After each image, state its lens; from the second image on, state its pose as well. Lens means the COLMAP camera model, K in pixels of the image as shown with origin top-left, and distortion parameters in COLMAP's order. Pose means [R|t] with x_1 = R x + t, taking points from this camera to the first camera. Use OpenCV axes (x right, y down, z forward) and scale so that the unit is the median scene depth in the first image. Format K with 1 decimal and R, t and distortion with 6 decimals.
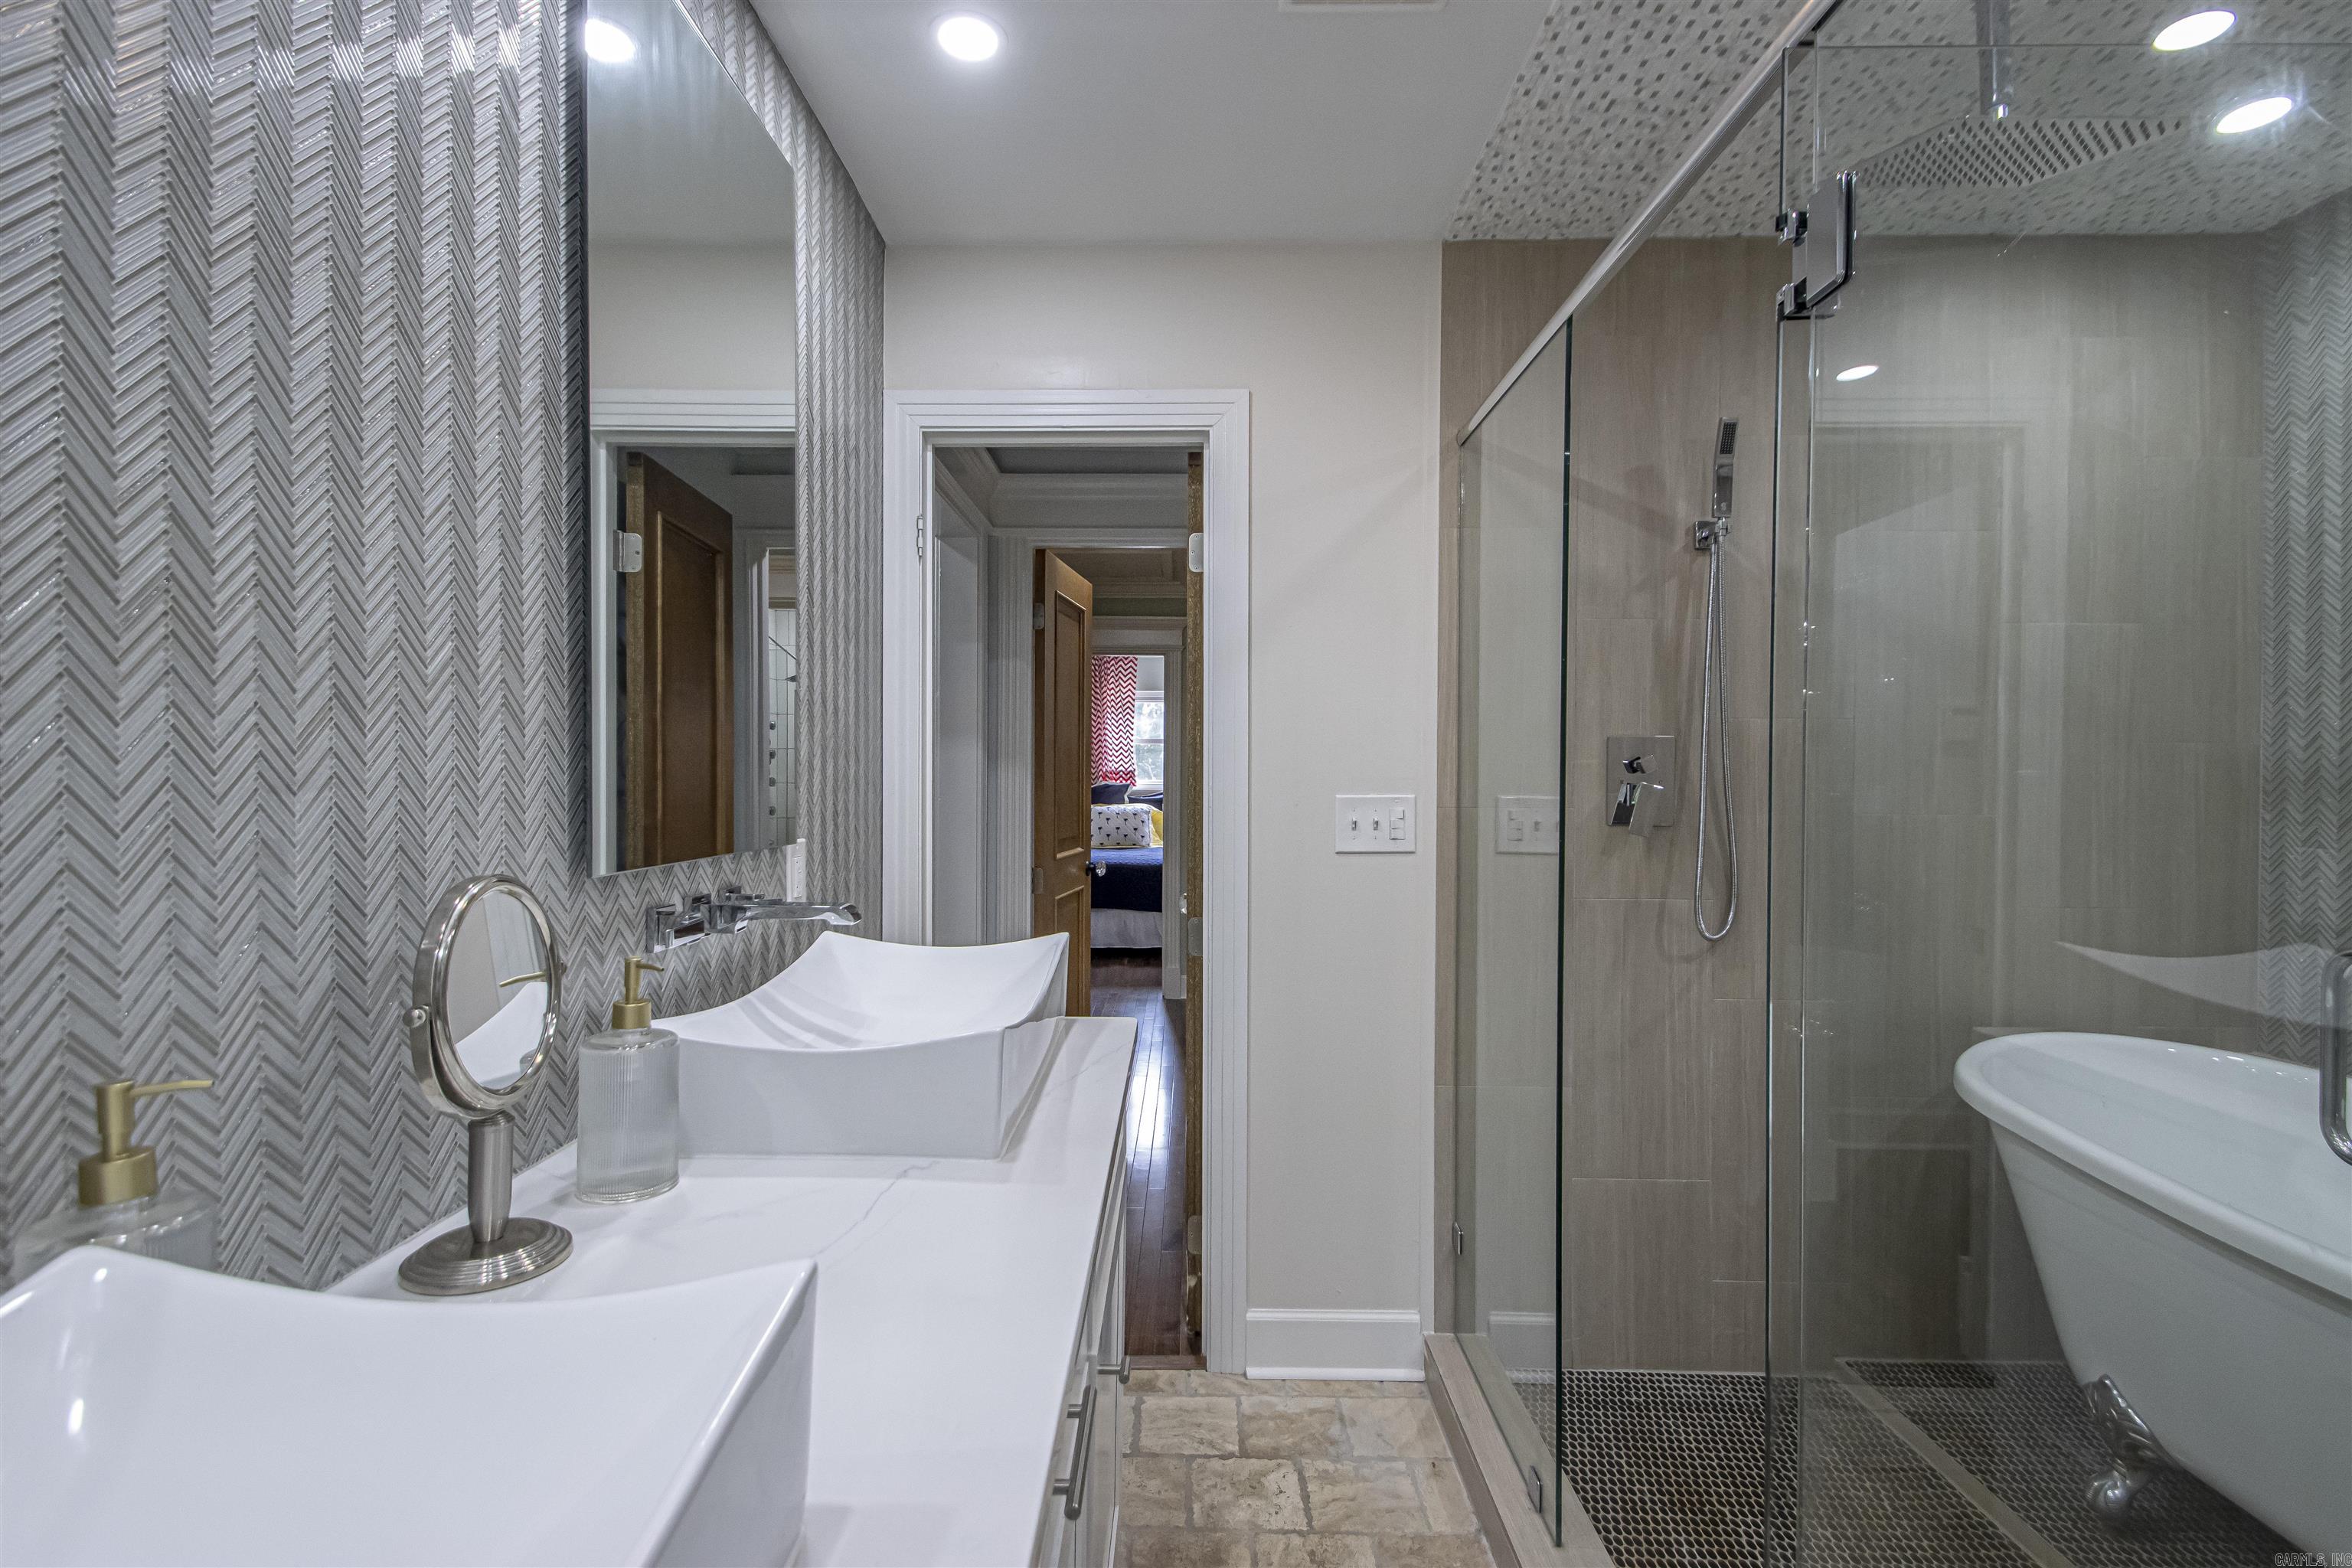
lens RADIAL K [[1113.2, 0, 1226.6], [0, 1113.2, 781.2], [0, 0, 1]] dist [0.037861, -0.019951]
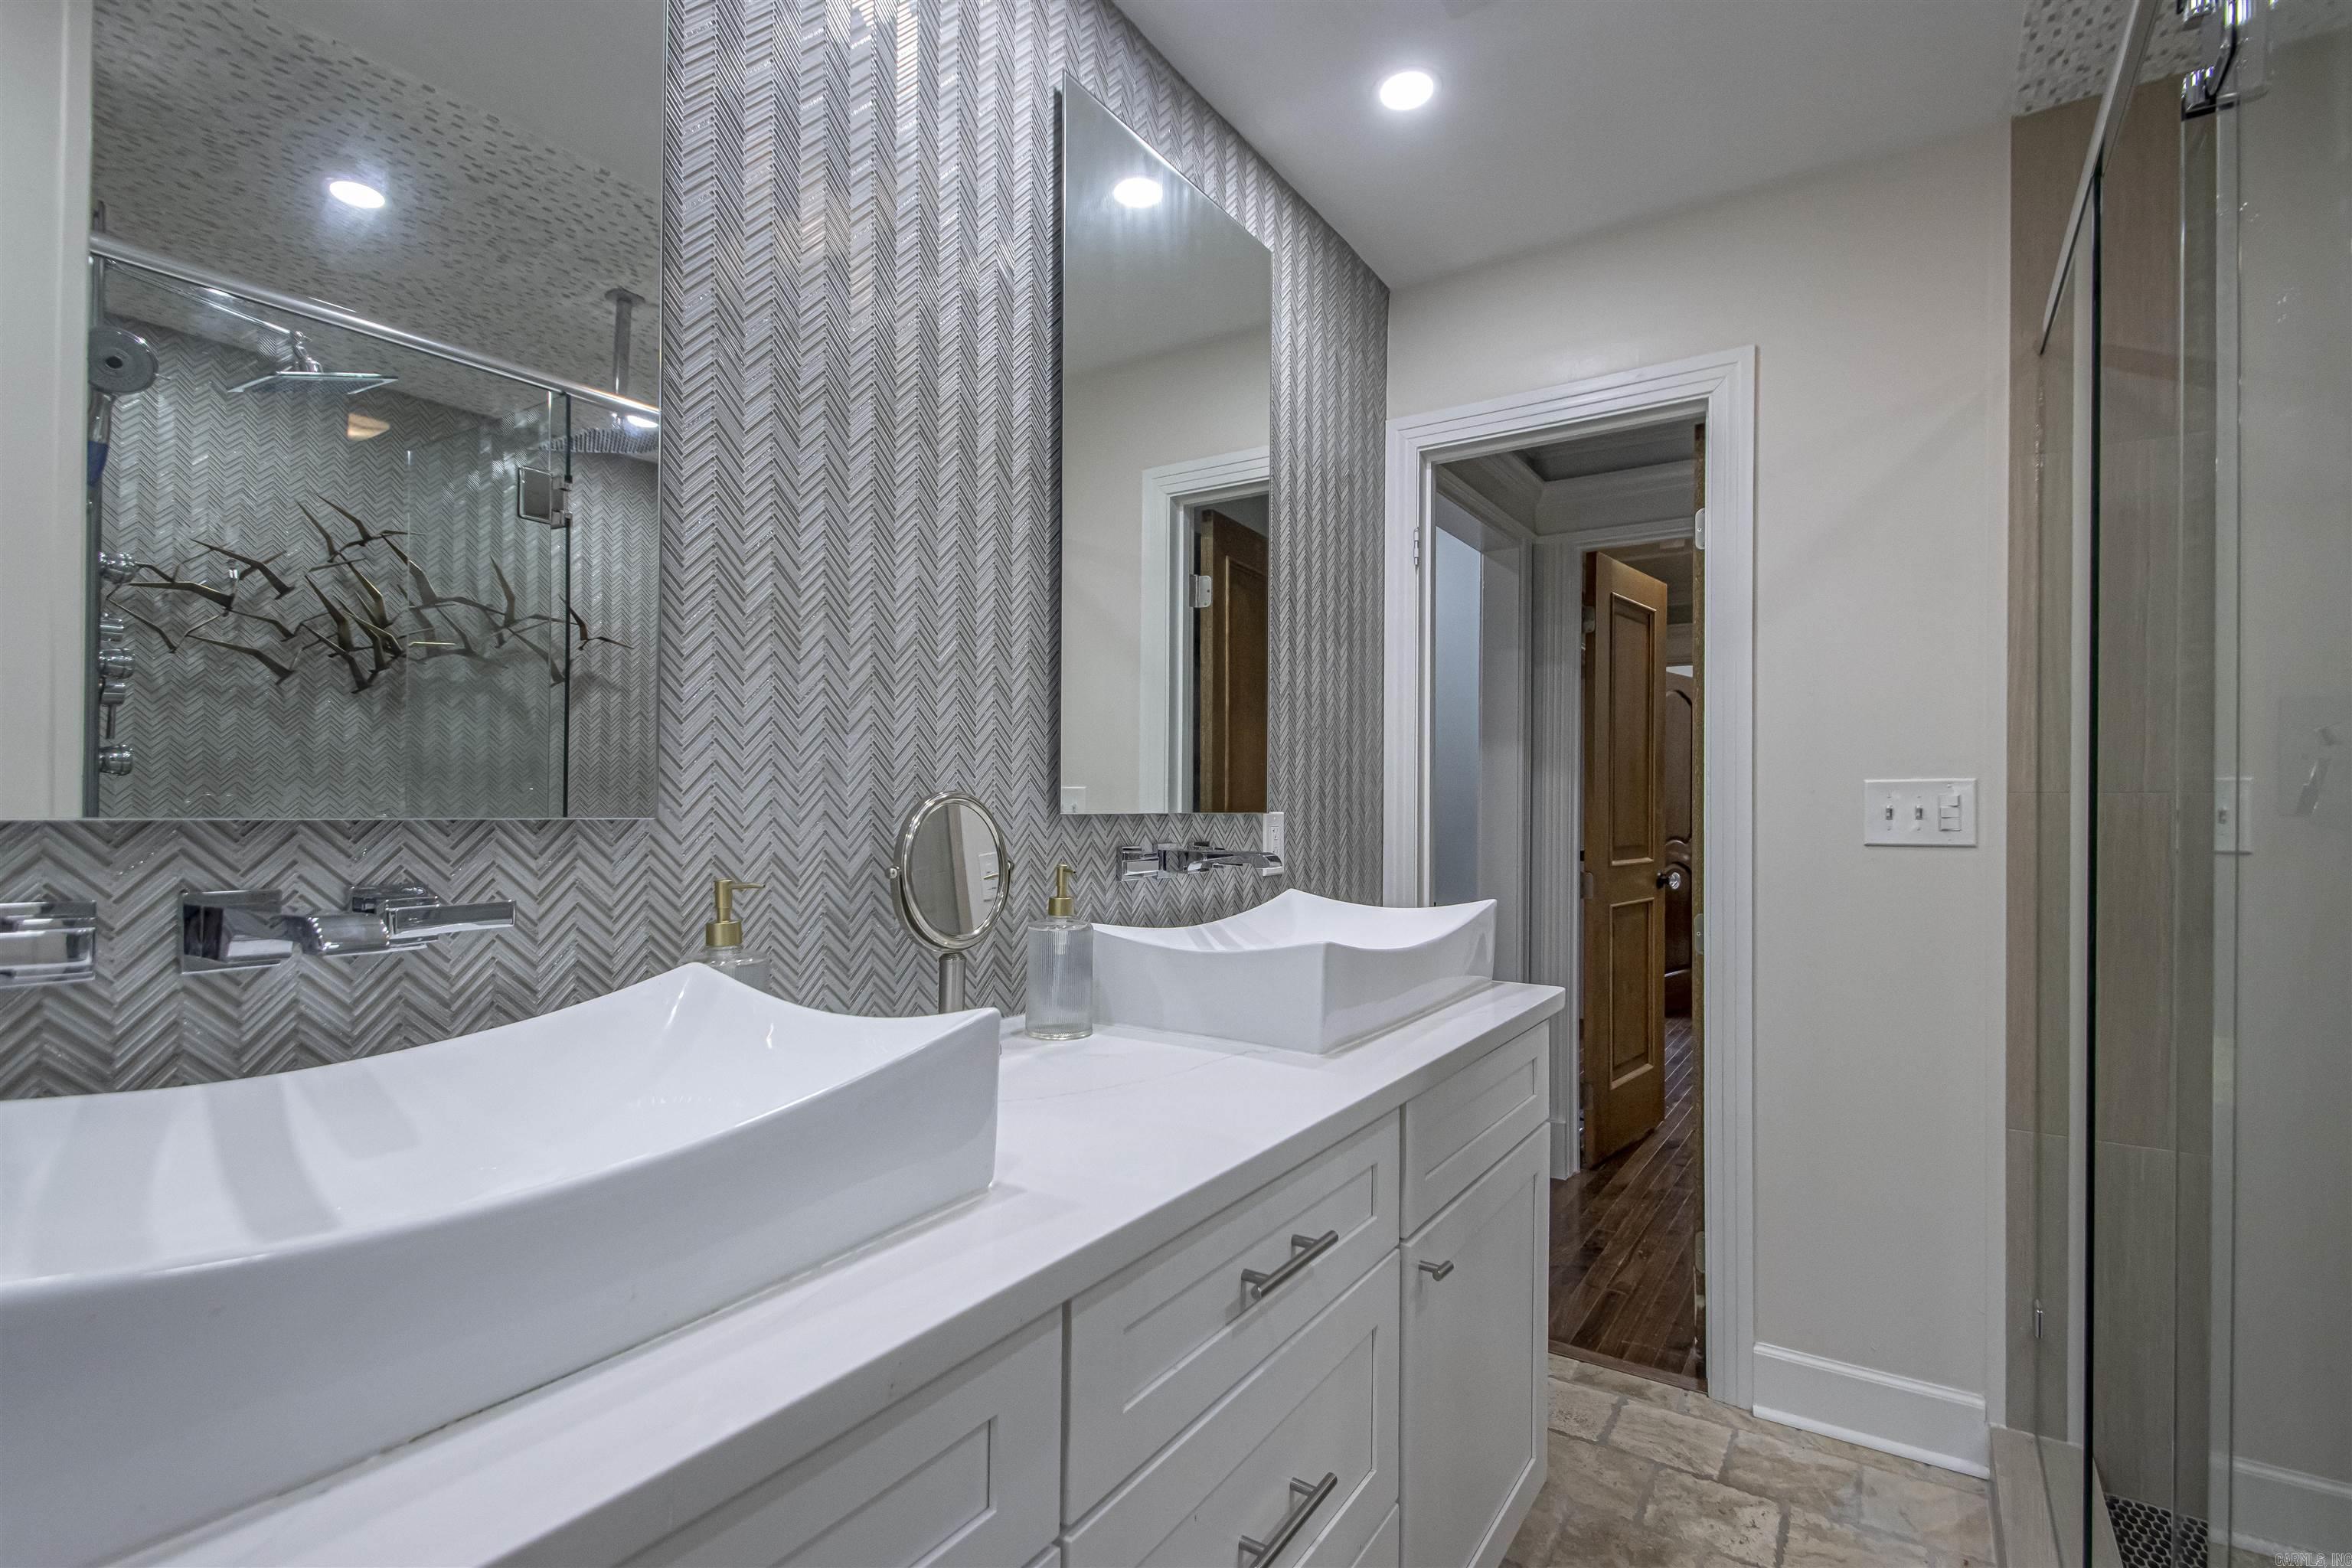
lens RADIAL K [[1098.7, 0, 1201.3], [0, 1098.7, 779.3], [0, 0, 1]] dist [0.024097, -0.019509]
pose [[0.844001, -0.013203, -0.536180, 0.315380], [0.000897, 0.999730, -0.023207, 0.082260], [0.536342, 0.019105, 0.843785, -0.030667]]
